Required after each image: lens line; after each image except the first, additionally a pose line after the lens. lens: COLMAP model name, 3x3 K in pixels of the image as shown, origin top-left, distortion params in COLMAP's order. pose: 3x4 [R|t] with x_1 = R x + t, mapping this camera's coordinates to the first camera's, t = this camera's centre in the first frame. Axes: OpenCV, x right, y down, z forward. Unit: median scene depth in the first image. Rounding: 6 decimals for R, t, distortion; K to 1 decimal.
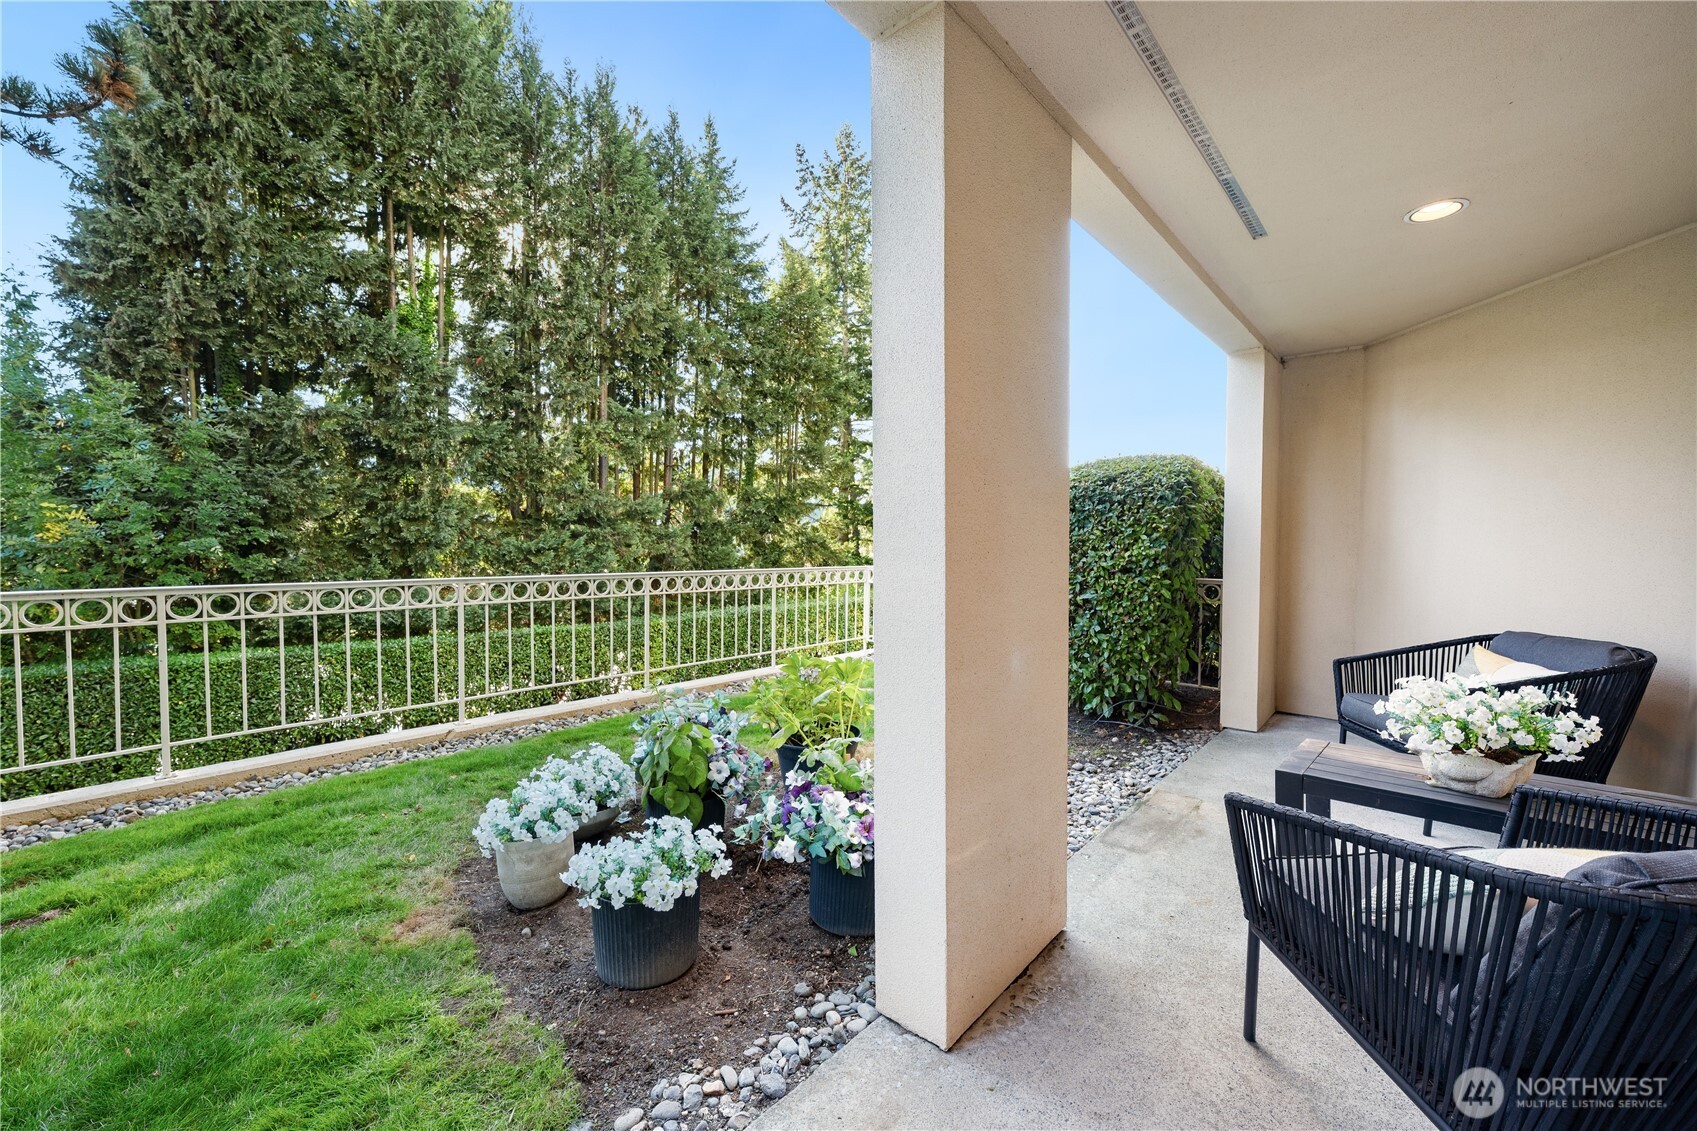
lens RADIAL K [[669.8, 0, 848.5], [0, 669.8, 565.5], [0, 0, 1]] dist [-0.001029, -0.000044]
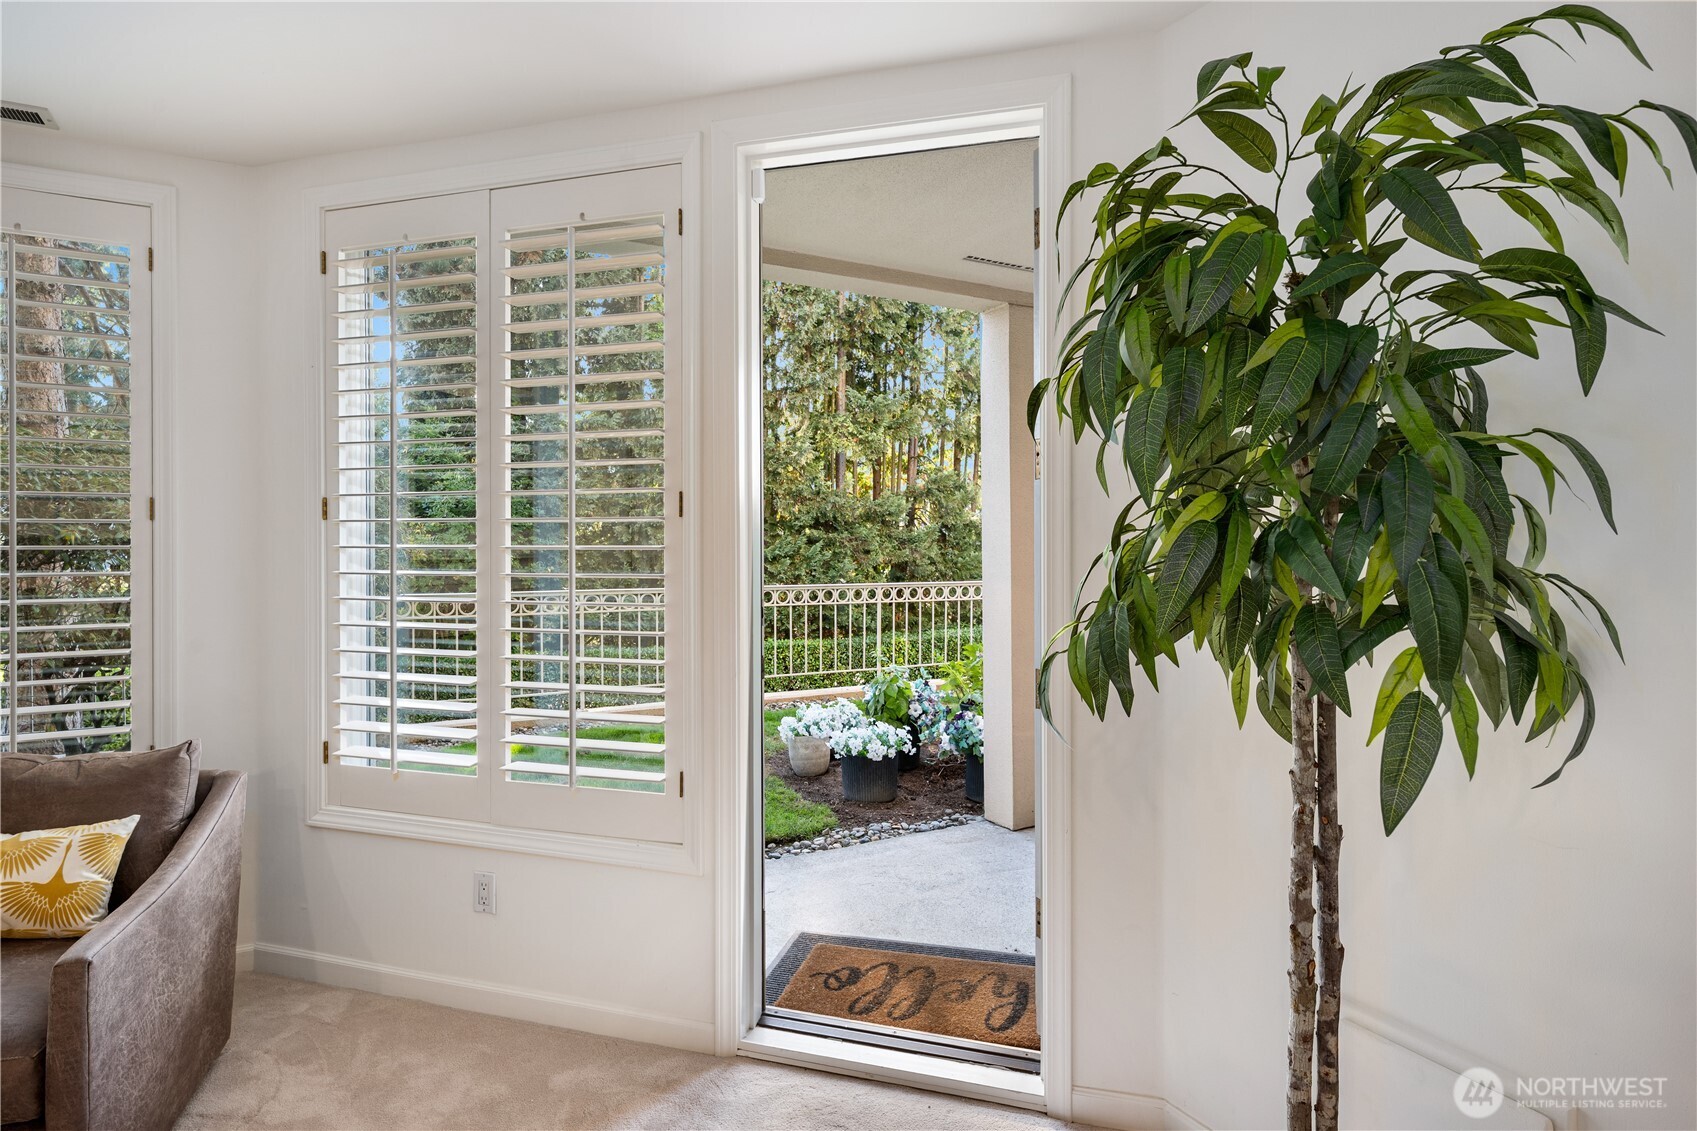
lens RADIAL K [[926.5, 0, 848.1], [0, 926.5, 546.5], [0, 0, 1]] dist [0.000177, -0.000003]
pose [[0.942861, -0.003749, -0.333165, 0.053897], [-0.006247, 0.999562, -0.028928, -0.001911], [0.333128, 0.029356, 0.942425, -0.156633]]
